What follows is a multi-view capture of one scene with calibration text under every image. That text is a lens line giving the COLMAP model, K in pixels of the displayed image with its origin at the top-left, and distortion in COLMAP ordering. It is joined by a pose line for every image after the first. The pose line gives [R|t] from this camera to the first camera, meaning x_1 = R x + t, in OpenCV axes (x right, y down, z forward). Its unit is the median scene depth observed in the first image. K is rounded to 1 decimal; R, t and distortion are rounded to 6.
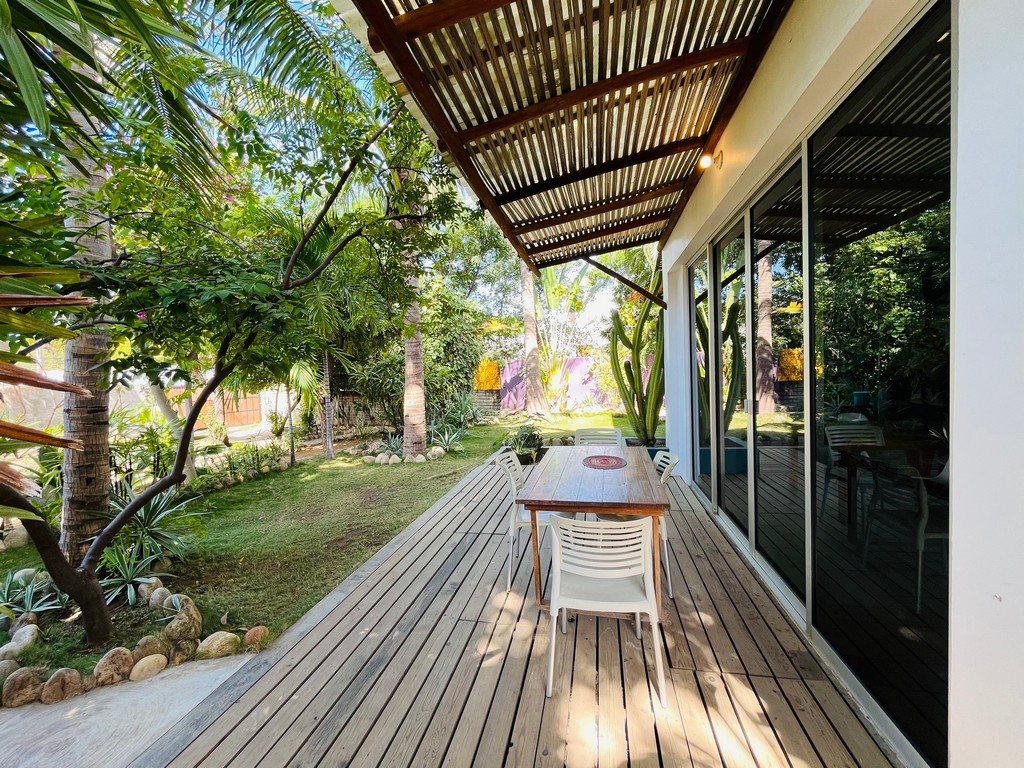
lens RADIAL K [[416.2, 0, 513.4], [0, 416.2, 385.1], [0, 0, 1]] dist [-0.005112, -0.000136]
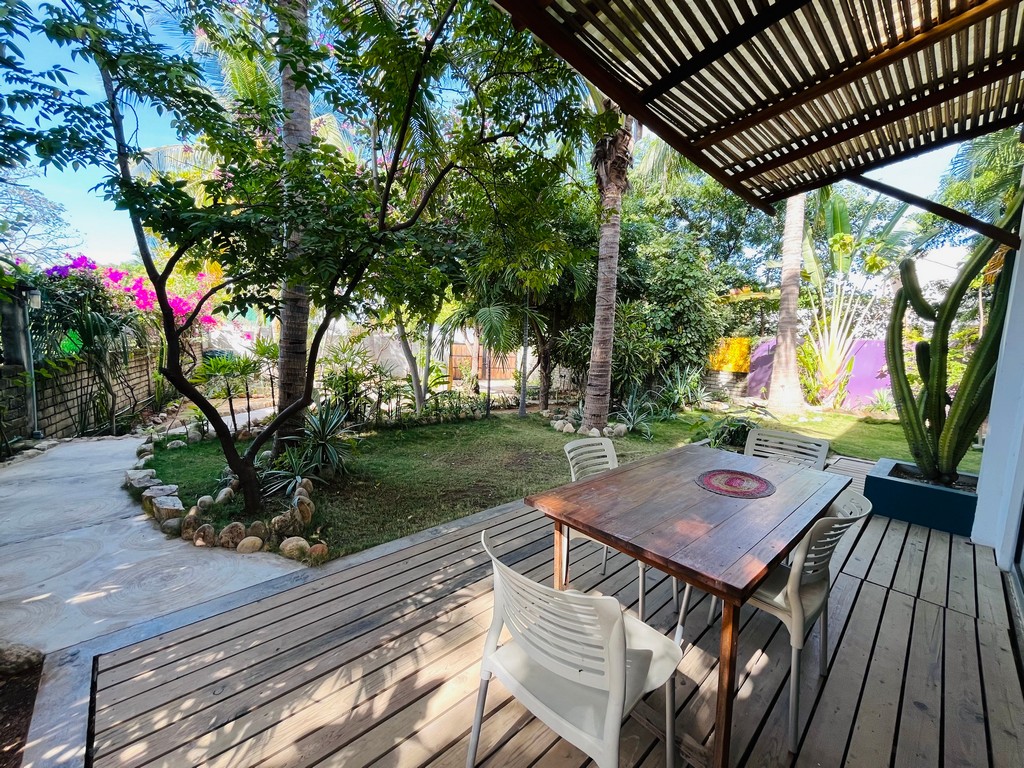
lens RADIAL K [[416.2, 0, 512.7], [0, 416.2, 383.6], [0, 0, 1]] dist [-0.005112, -0.000136]
pose [[0.814718, 0.122566, -0.566755, 0.212275], [-0.090111, 0.992293, 0.085056, 0.012344], [0.572812, -0.018225, 0.819484, 0.228972]]
